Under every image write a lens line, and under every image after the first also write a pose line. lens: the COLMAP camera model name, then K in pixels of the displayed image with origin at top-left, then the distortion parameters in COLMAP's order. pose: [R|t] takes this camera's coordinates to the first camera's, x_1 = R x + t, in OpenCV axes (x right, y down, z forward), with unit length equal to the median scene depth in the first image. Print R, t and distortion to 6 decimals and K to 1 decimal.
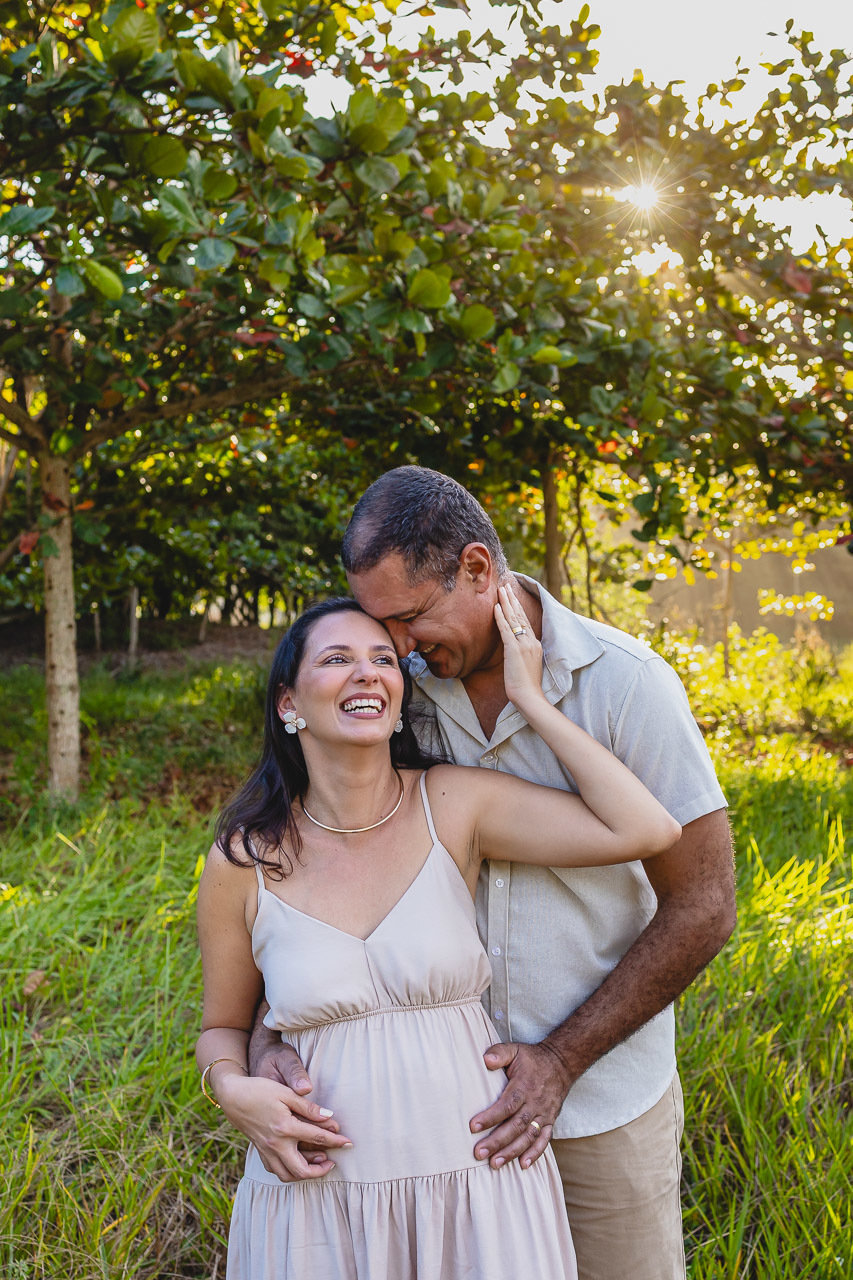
lens RADIAL K [[1318.3, 0, 456.4], [0, 1318.3, 613.9], [0, 0, 1]] dist [-0.009582, -0.001708]
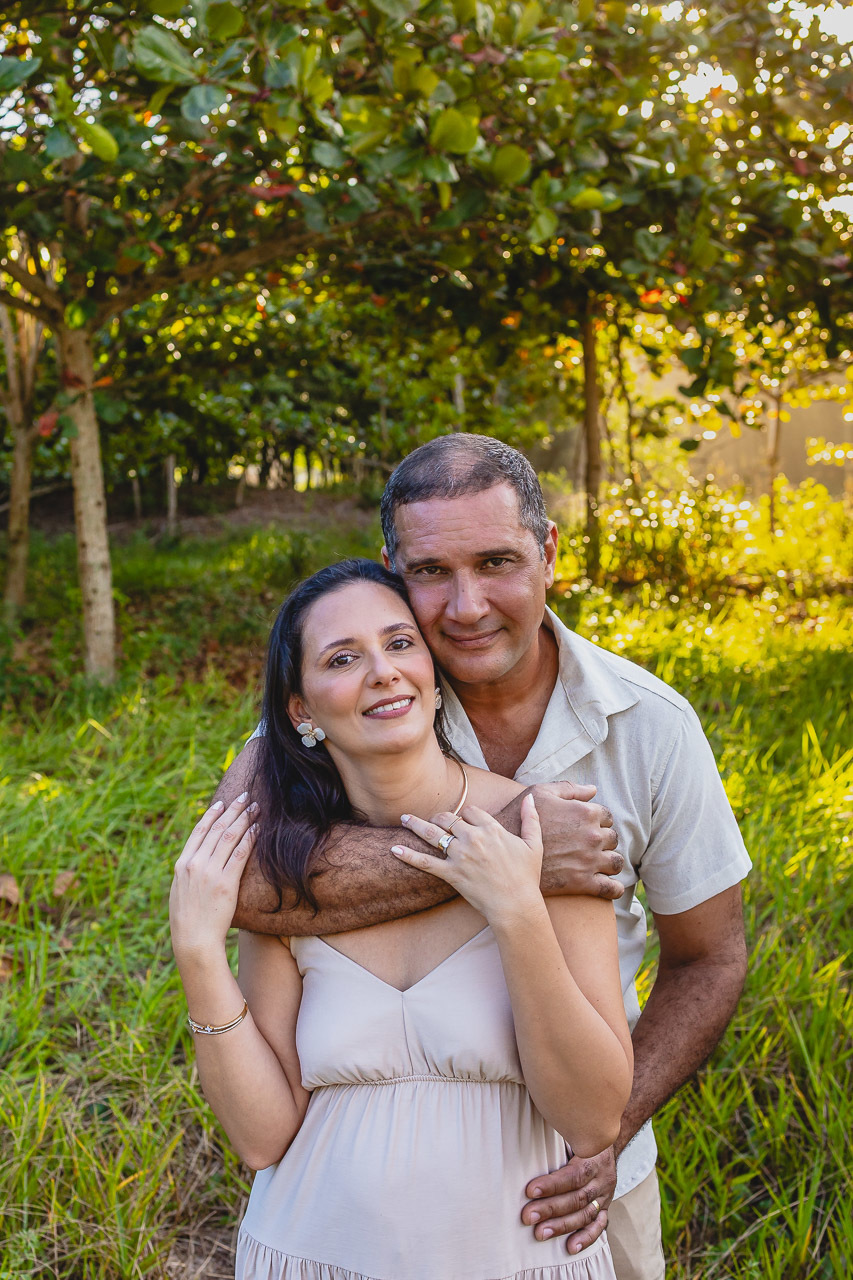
lens RADIAL K [[1310.0, 0, 369.7], [0, 1310.0, 657.4], [0, 0, 1]] dist [0.002561, -0.016586]
pose [[0.995450, -0.009691, -0.094794, 0.000517], [0.022881, 0.990019, 0.139062, -0.005122], [0.092501, -0.140598, 0.985736, 0.020746]]
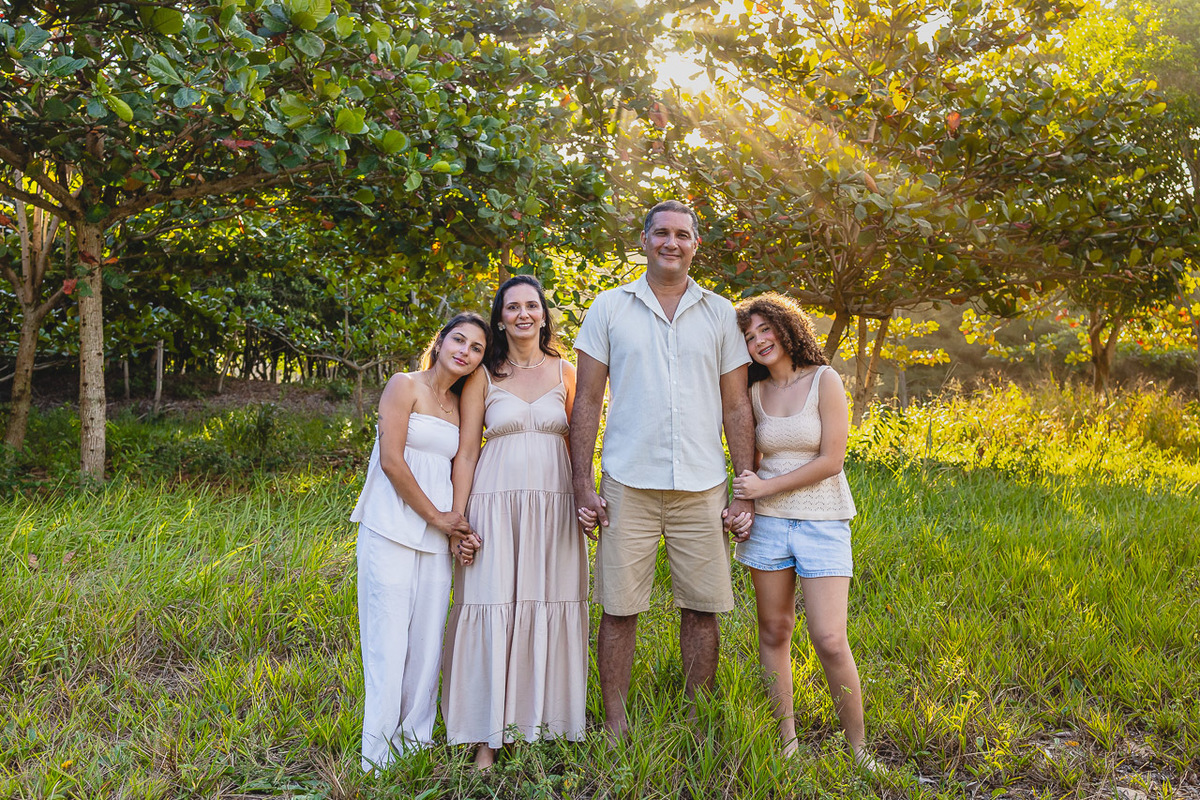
lens RADIAL K [[1126.8, 0, 568.5], [0, 1126.8, 401.9], [0, 0, 1]] dist [0.022475, -0.010480]
pose [[0.994250, 0.019584, 0.105275, 0.034846], [-0.021656, 0.999593, 0.018575, 0.015823], [-0.104869, -0.020748, 0.994270, -0.111114]]
